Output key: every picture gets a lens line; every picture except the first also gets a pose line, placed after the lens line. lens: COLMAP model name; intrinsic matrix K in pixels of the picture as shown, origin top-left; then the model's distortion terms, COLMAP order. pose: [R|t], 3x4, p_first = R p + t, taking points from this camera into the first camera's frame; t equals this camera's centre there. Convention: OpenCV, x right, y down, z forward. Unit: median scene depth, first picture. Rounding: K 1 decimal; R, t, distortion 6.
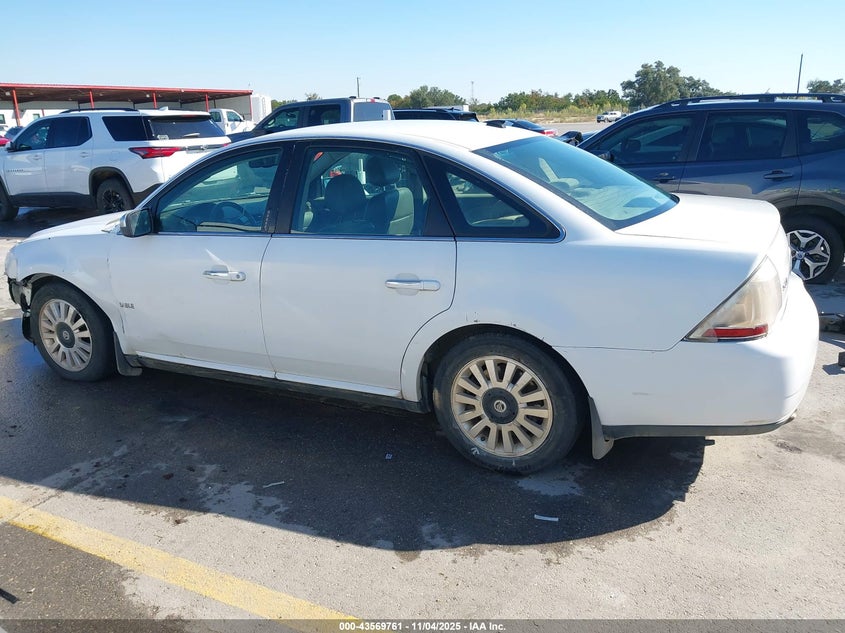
lens RADIAL K [[645.4, 0, 422.5], [0, 645.4, 316.5], [0, 0, 1]] dist [-0.000347, 0.004040]
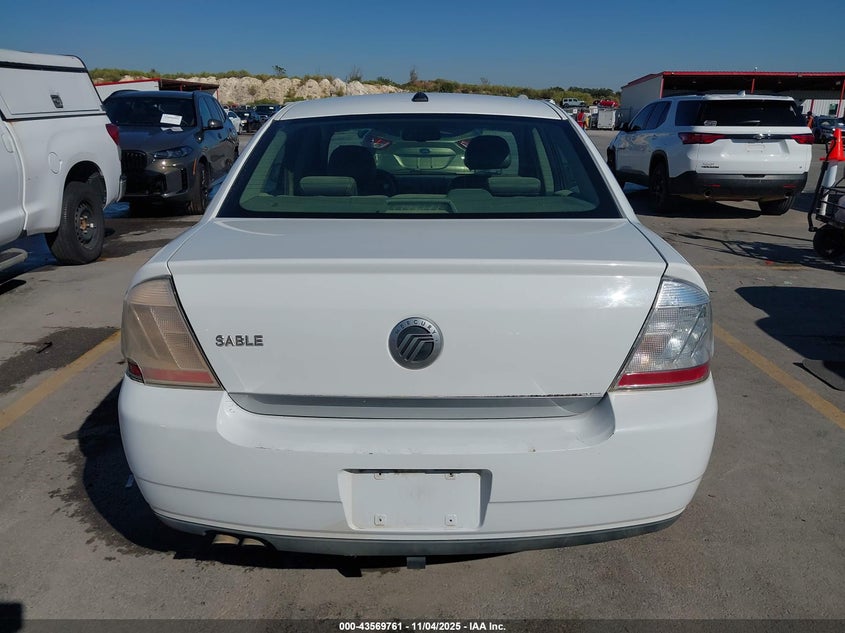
lens RADIAL K [[645.4, 0, 422.5], [0, 645.4, 316.5], [0, 0, 1]] dist [-0.000347, 0.004040]
pose [[0.451817, 0.287453, -0.844531, 0.288942], [-0.274969, 0.945449, 0.174697, -0.058213], [0.848678, 0.153289, 0.506210, 0.203538]]
